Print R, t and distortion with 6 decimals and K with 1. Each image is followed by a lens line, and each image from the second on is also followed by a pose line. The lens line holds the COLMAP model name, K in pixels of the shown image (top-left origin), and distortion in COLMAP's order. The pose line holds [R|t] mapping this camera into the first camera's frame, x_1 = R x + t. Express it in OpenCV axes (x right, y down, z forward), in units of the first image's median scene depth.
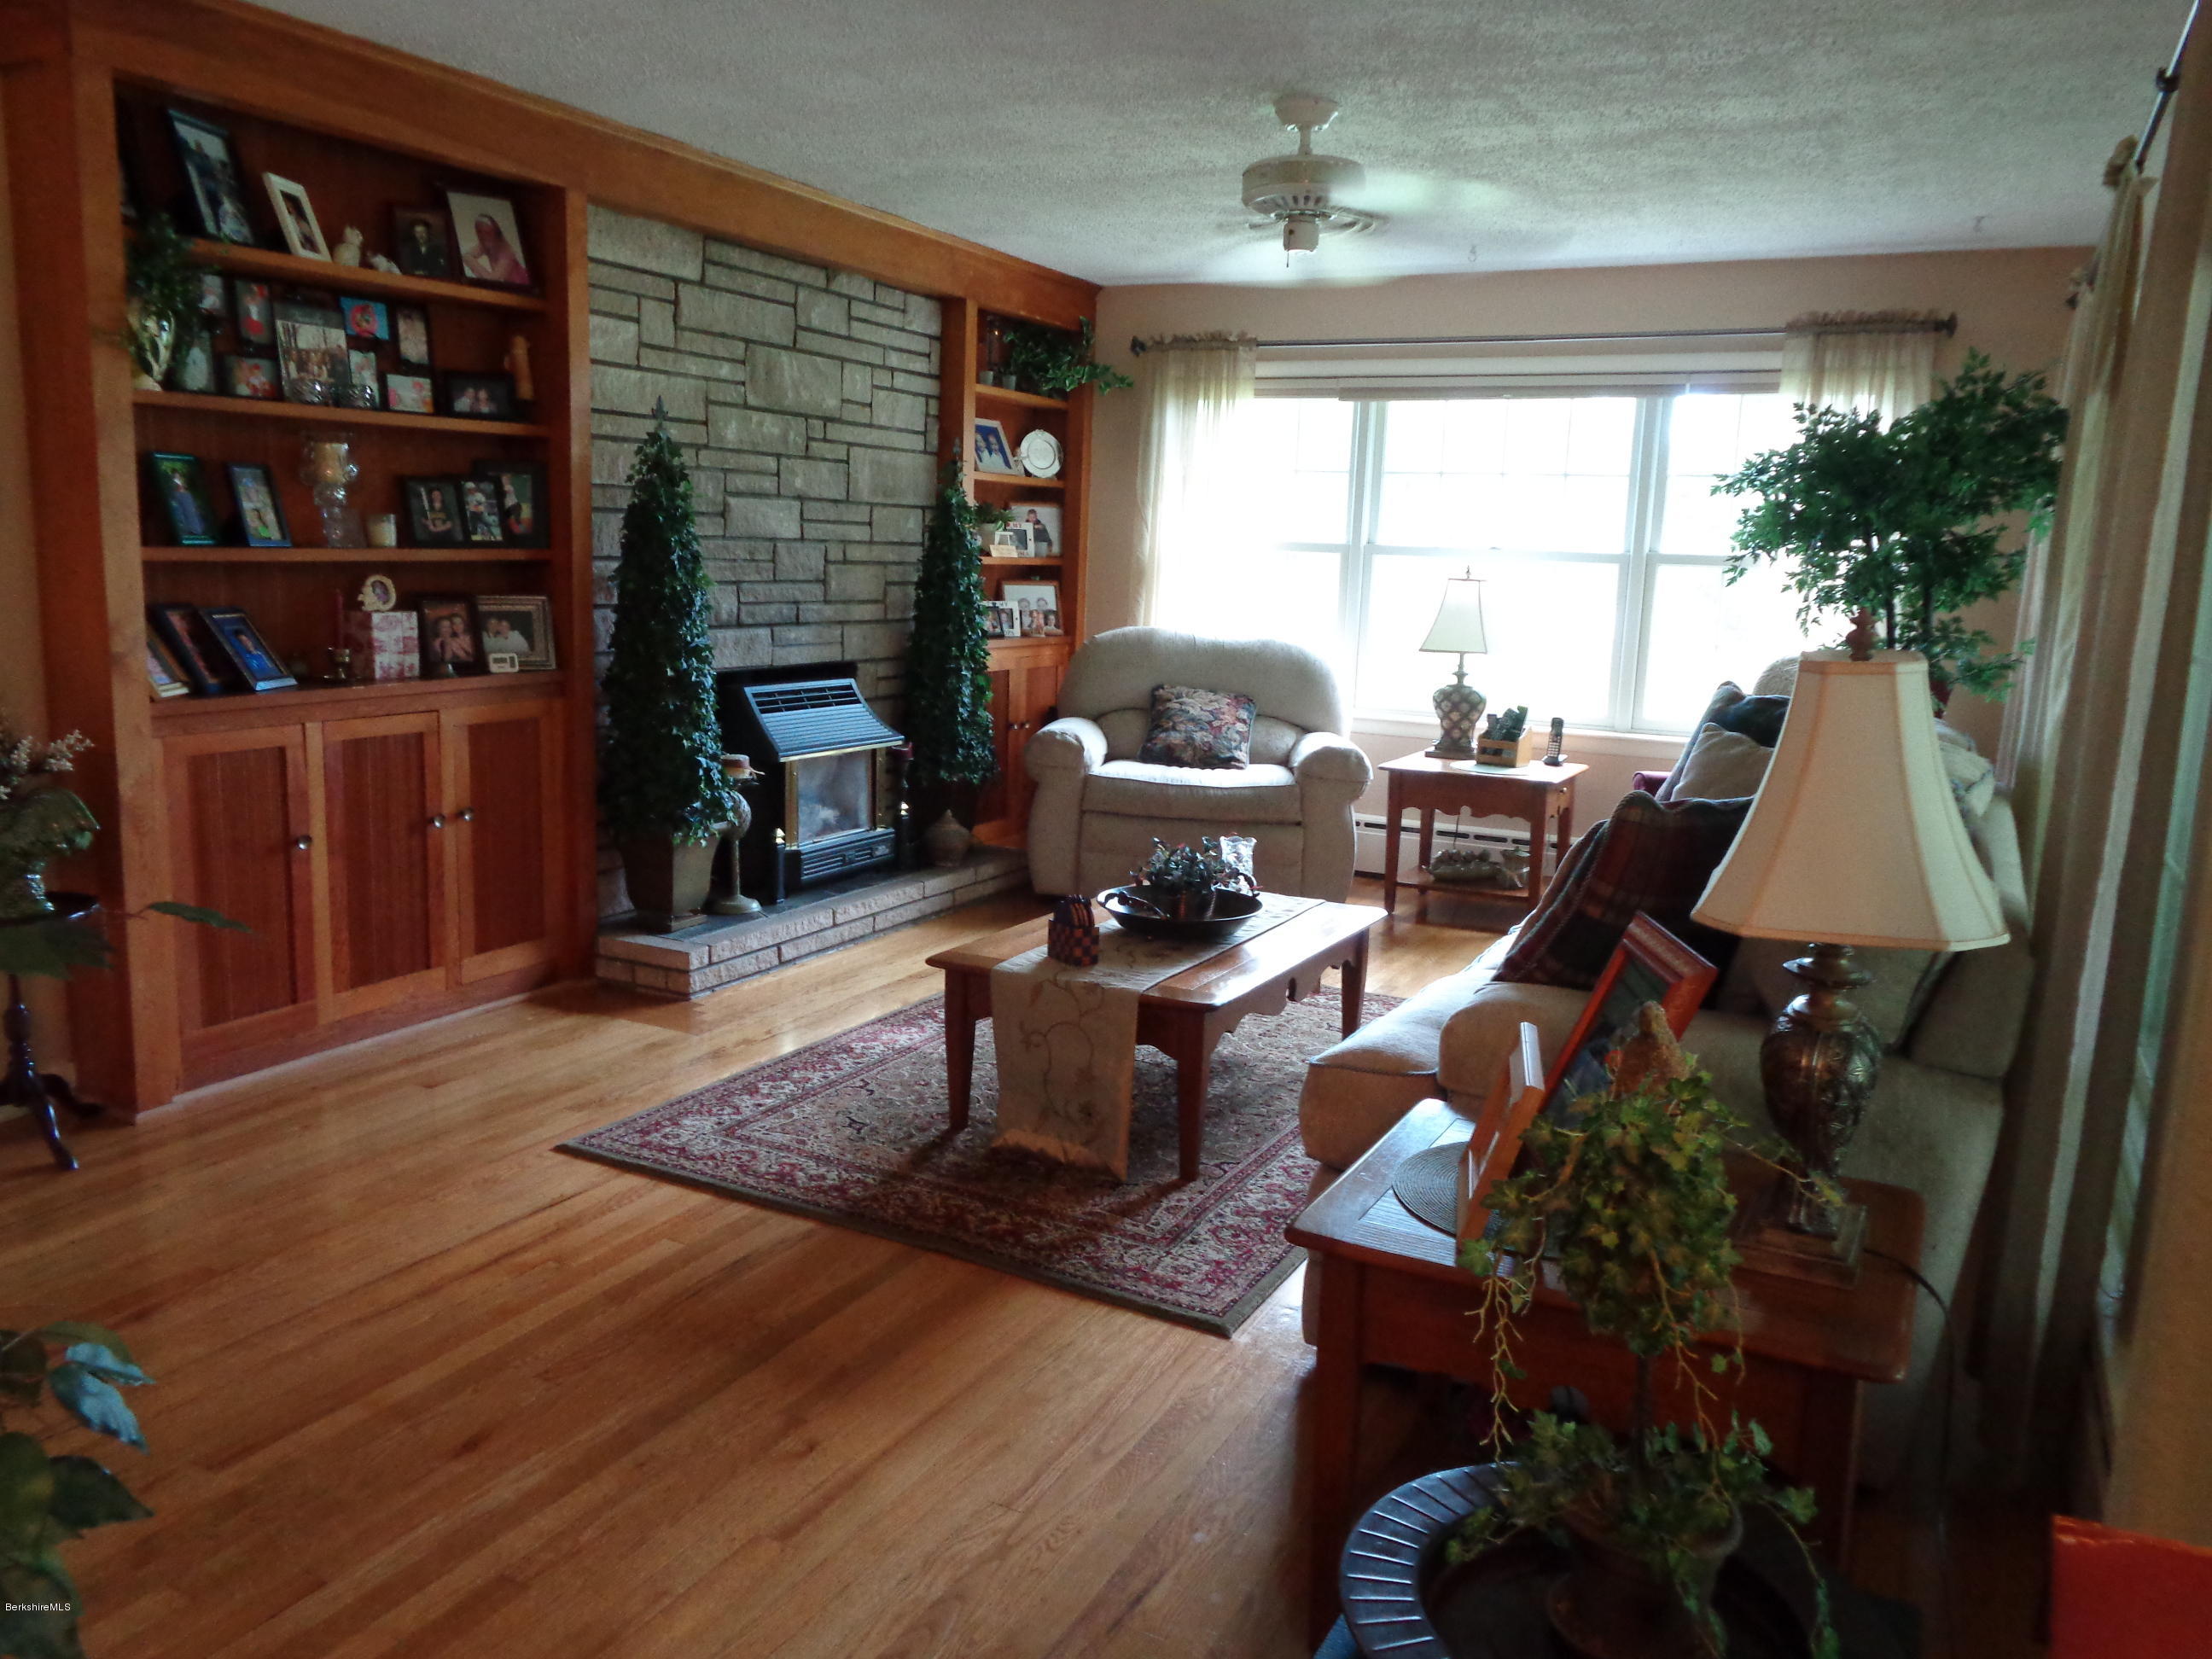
lens RADIAL K [[1667.6, 0, 1104.4], [0, 1667.6, 836.2], [0, 0, 1]] dist [0.005753, 0.001875]
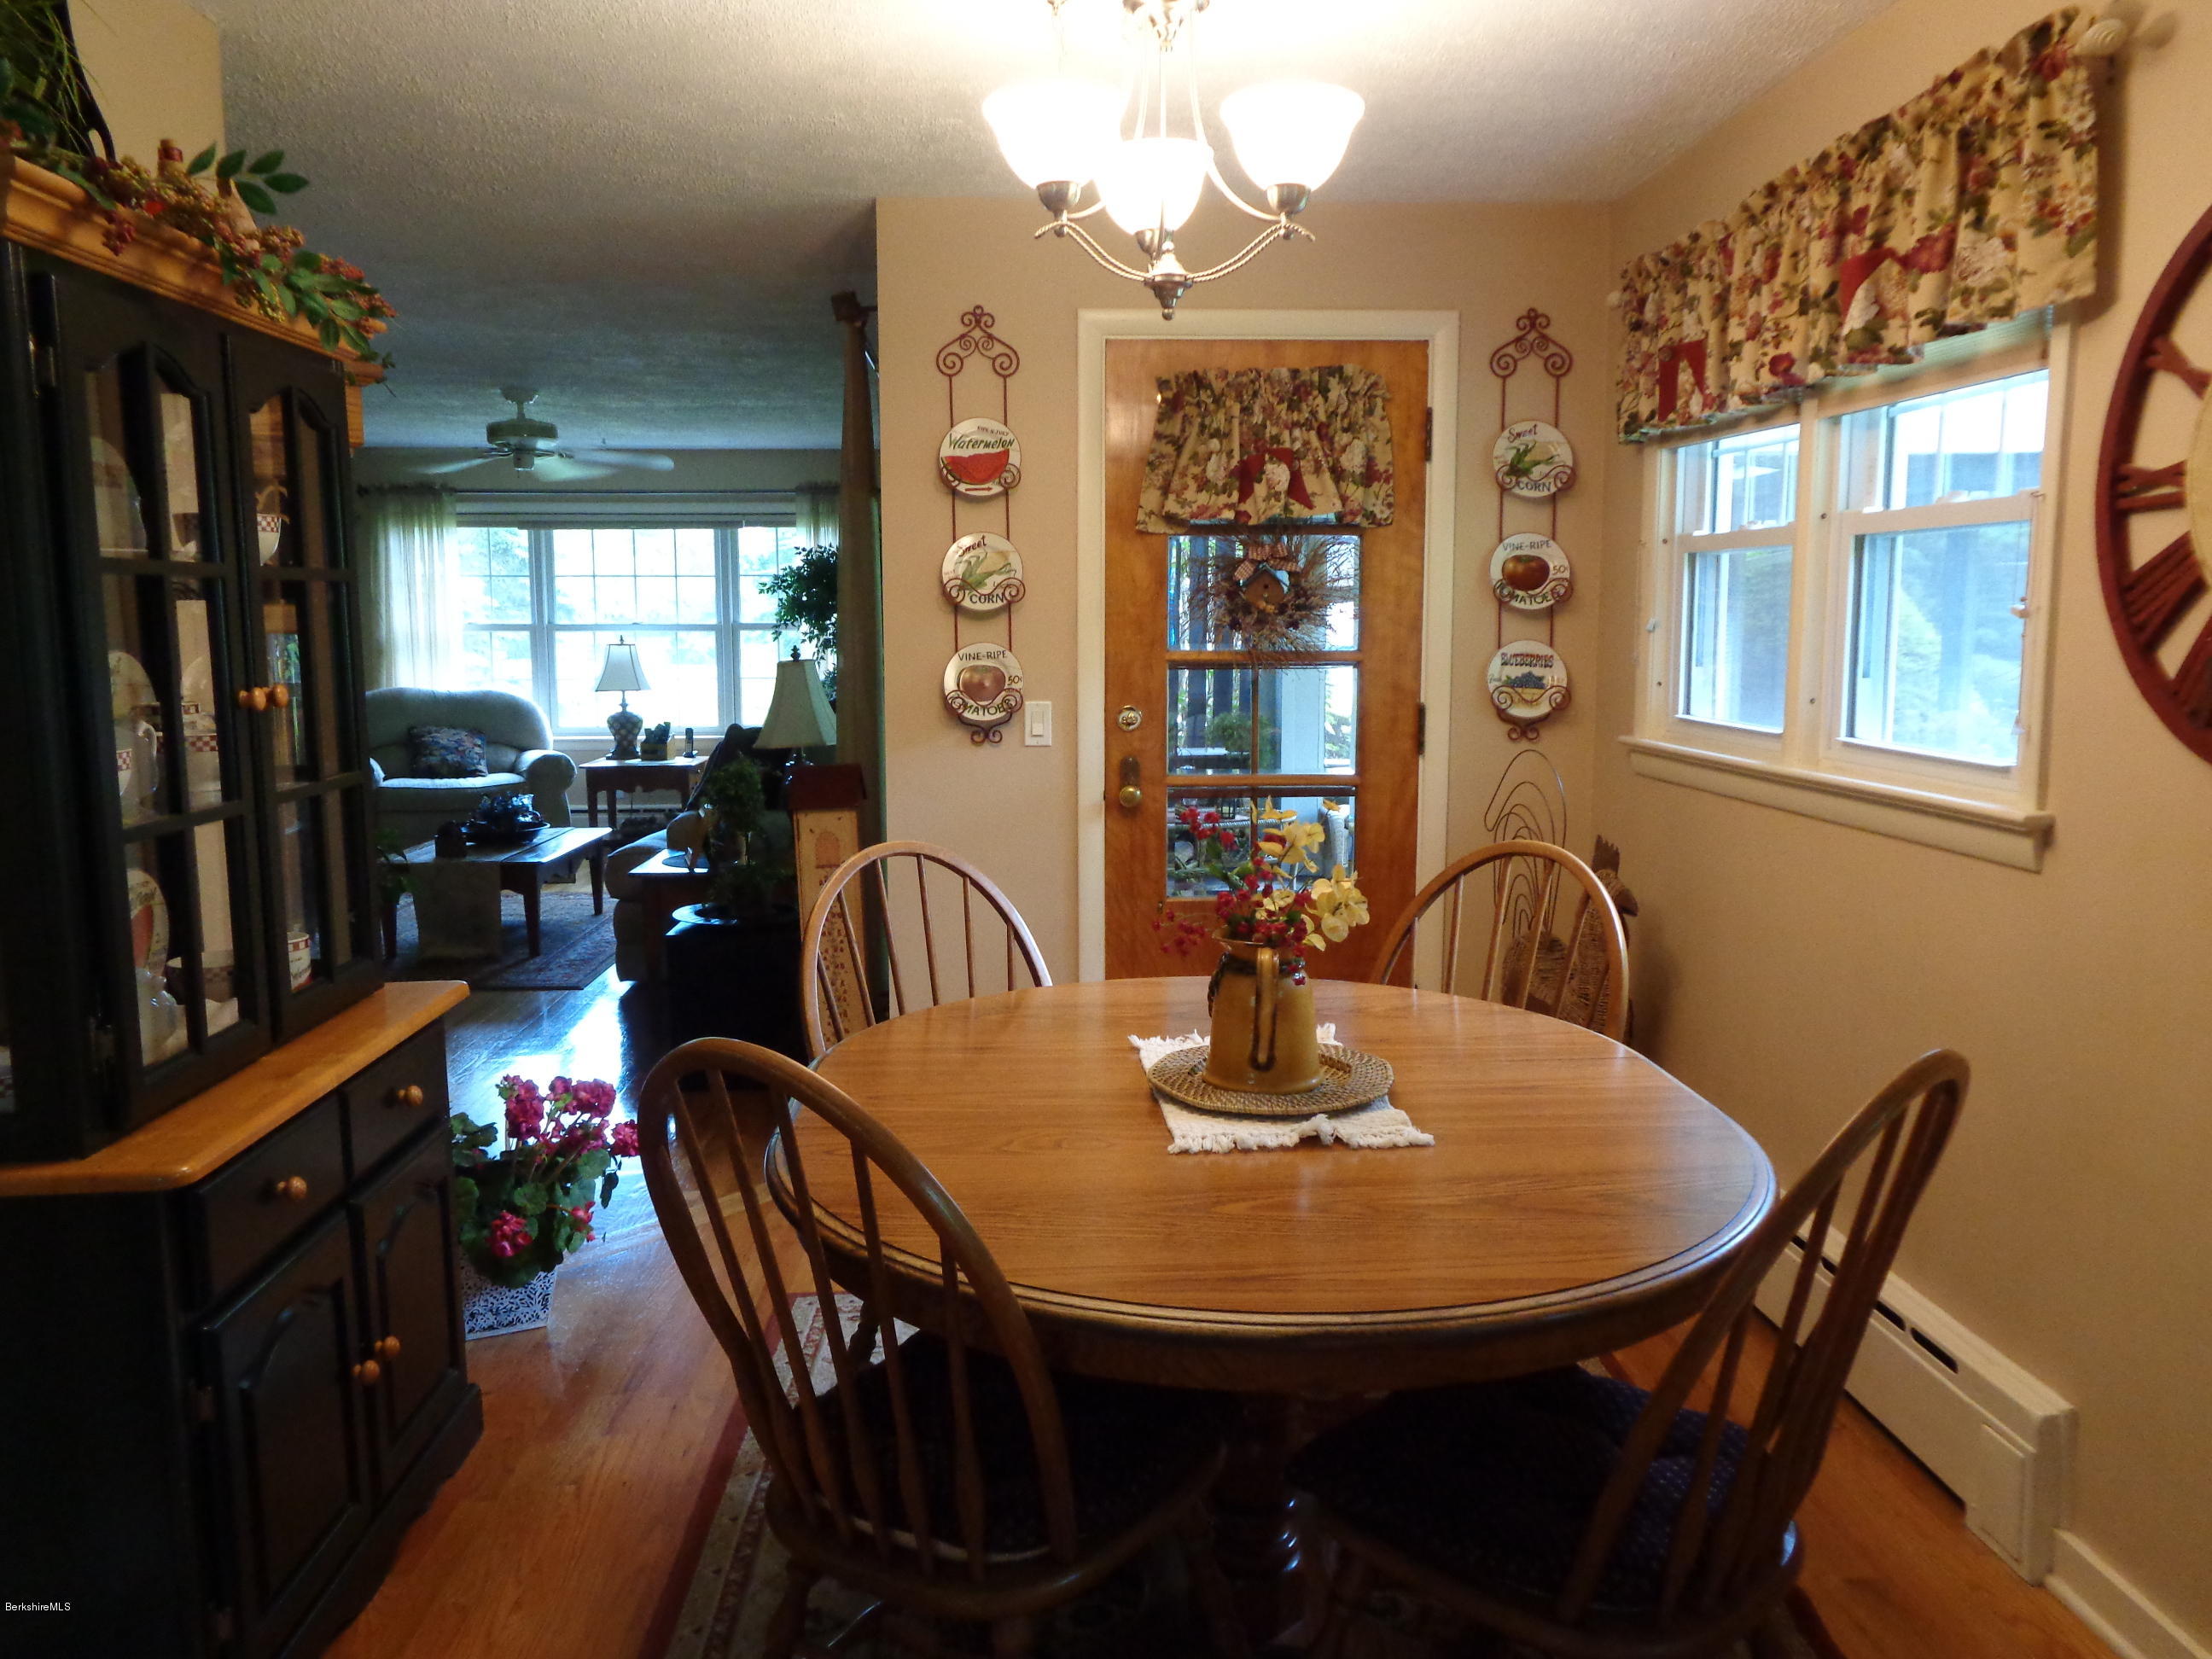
lens RADIAL K [[1667.6, 0, 1105.8], [0, 1667.6, 829.4], [0, 0, 1]] dist [0.005753, 0.001875]
pose [[0.864938, -0.098900, 0.492037, -0.227769], [0.119300, 0.992806, -0.010158, 0.113891], [-0.487493, 0.067486, 0.870515, -0.735966]]
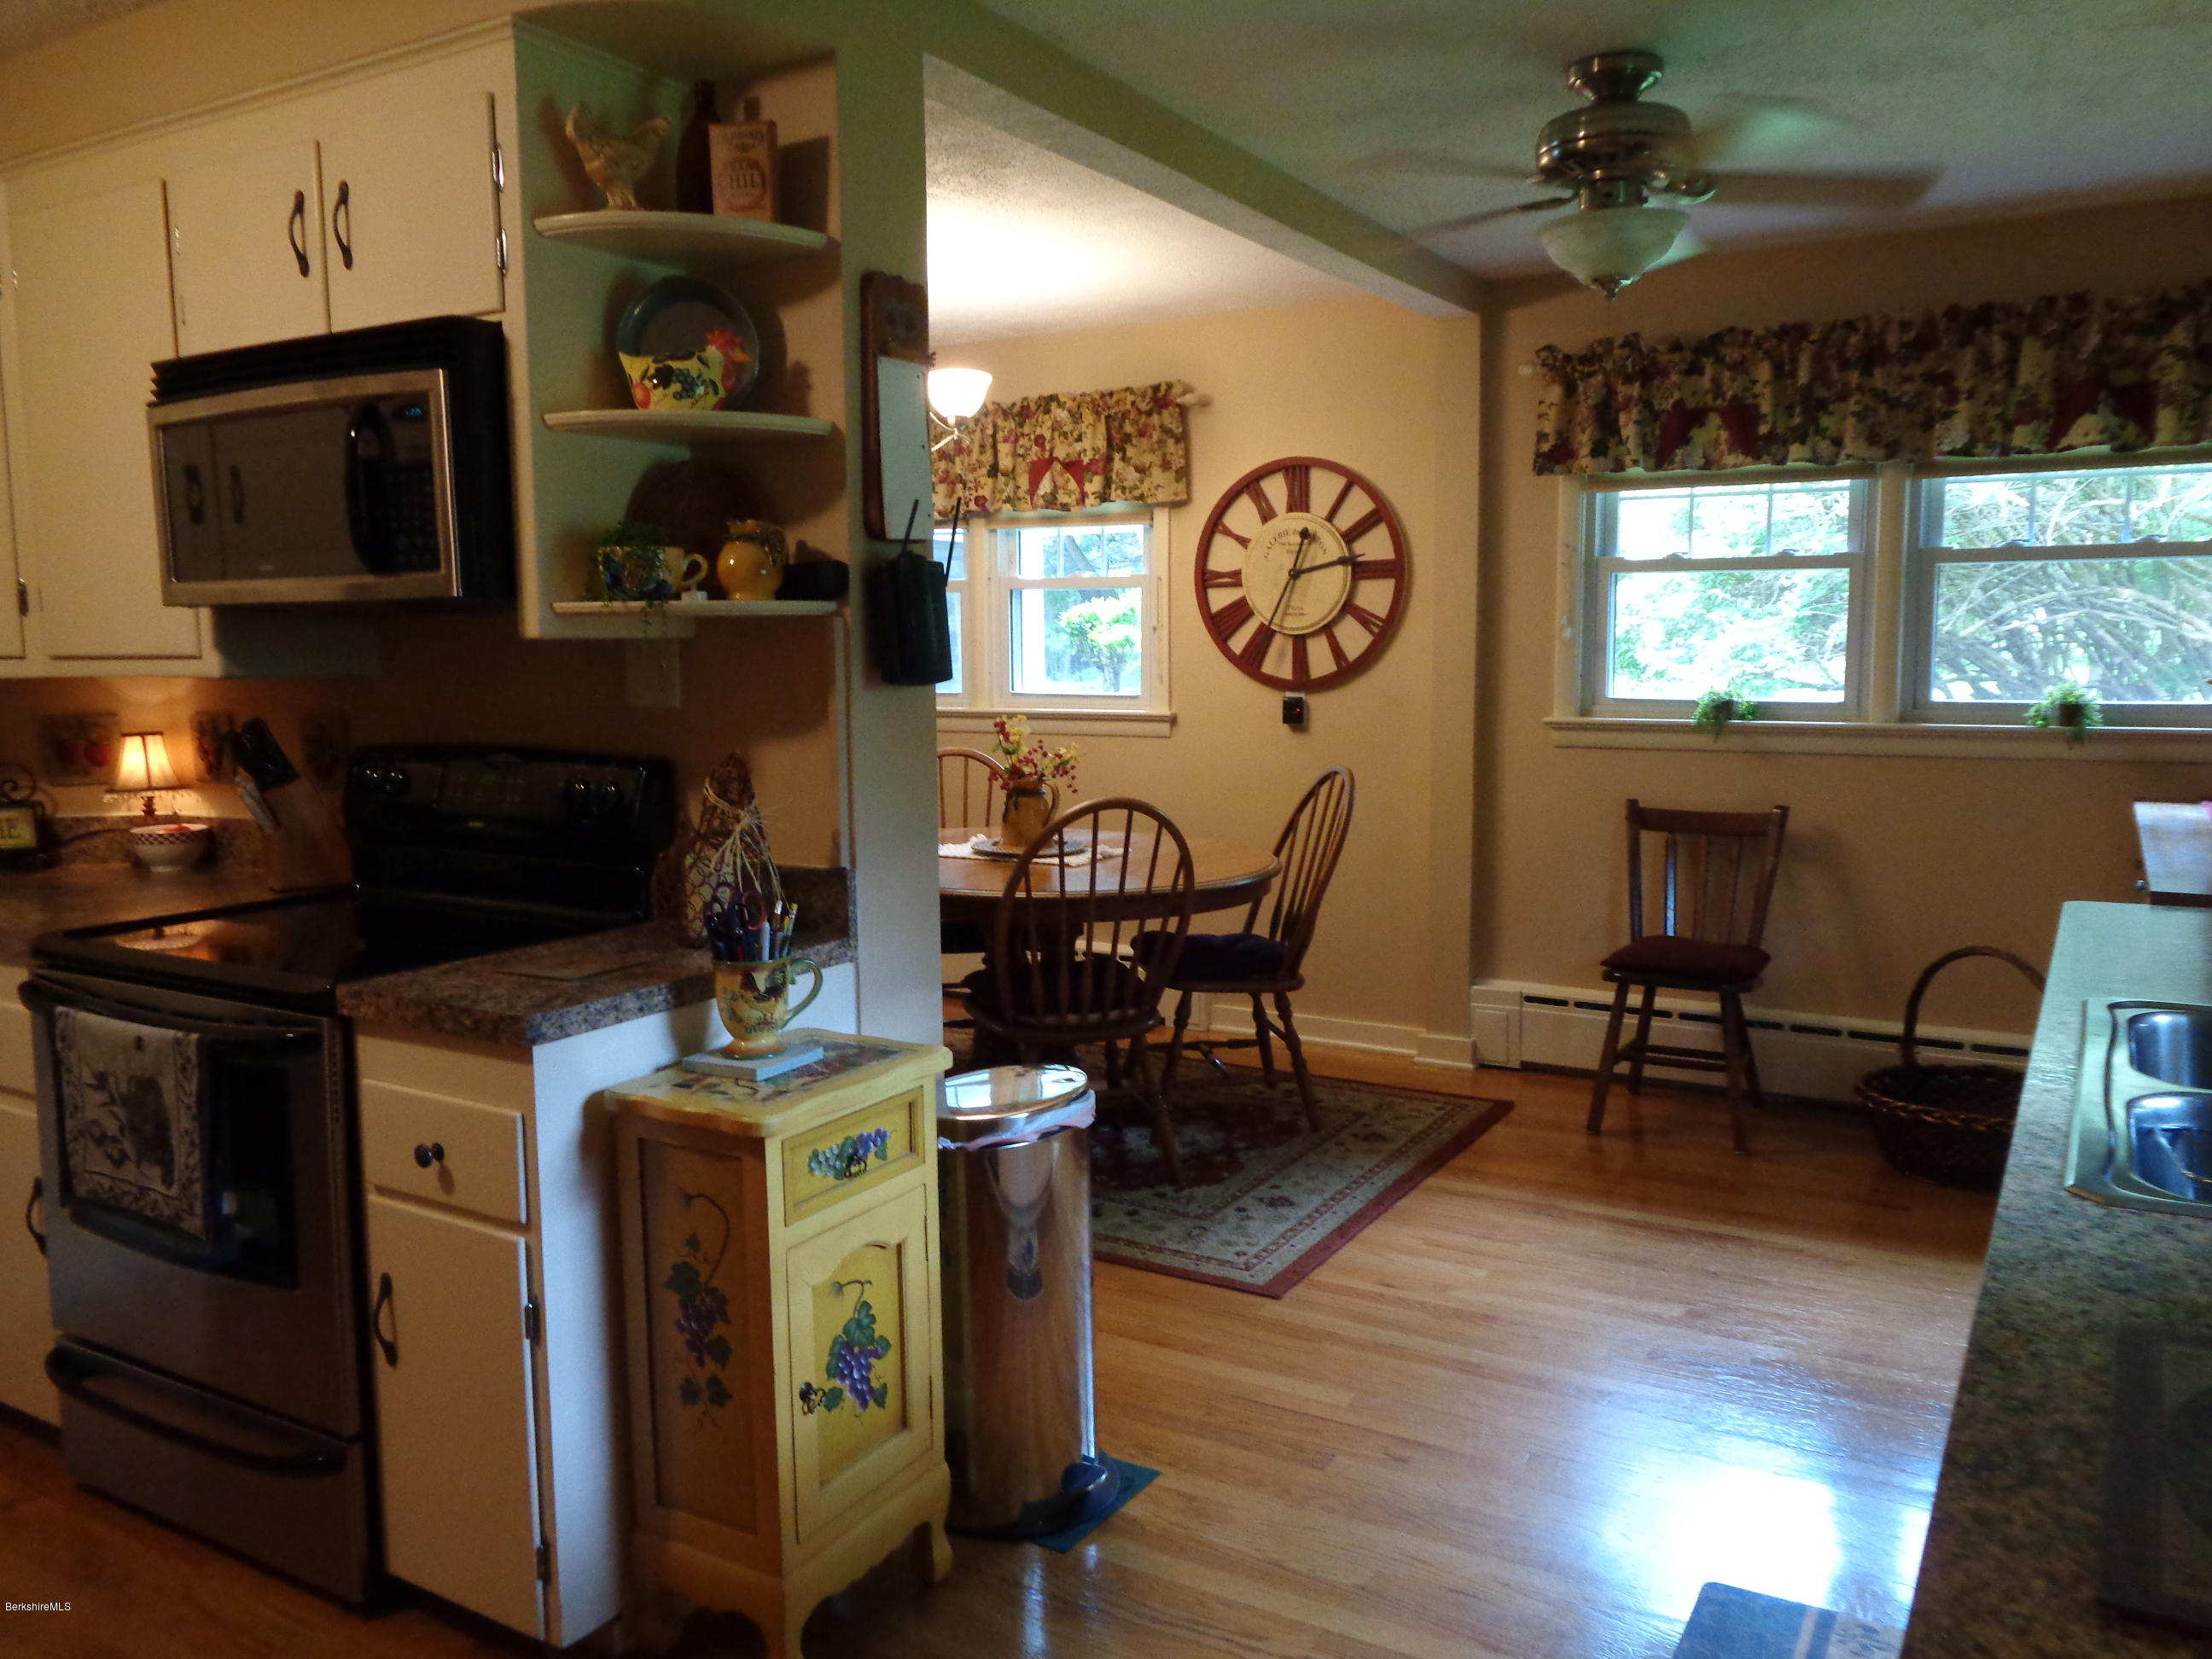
lens RADIAL K [[1667.6, 0, 1128.6], [0, 1667.6, 825.3], [0, 0, 1]] dist [0.005753, 0.001875]
pose [[0.054310, -0.148006, 0.987494, -0.906896], [0.184382, 0.973434, 0.135758, 0.050684], [-0.981353, 0.174703, 0.080157, -0.492015]]
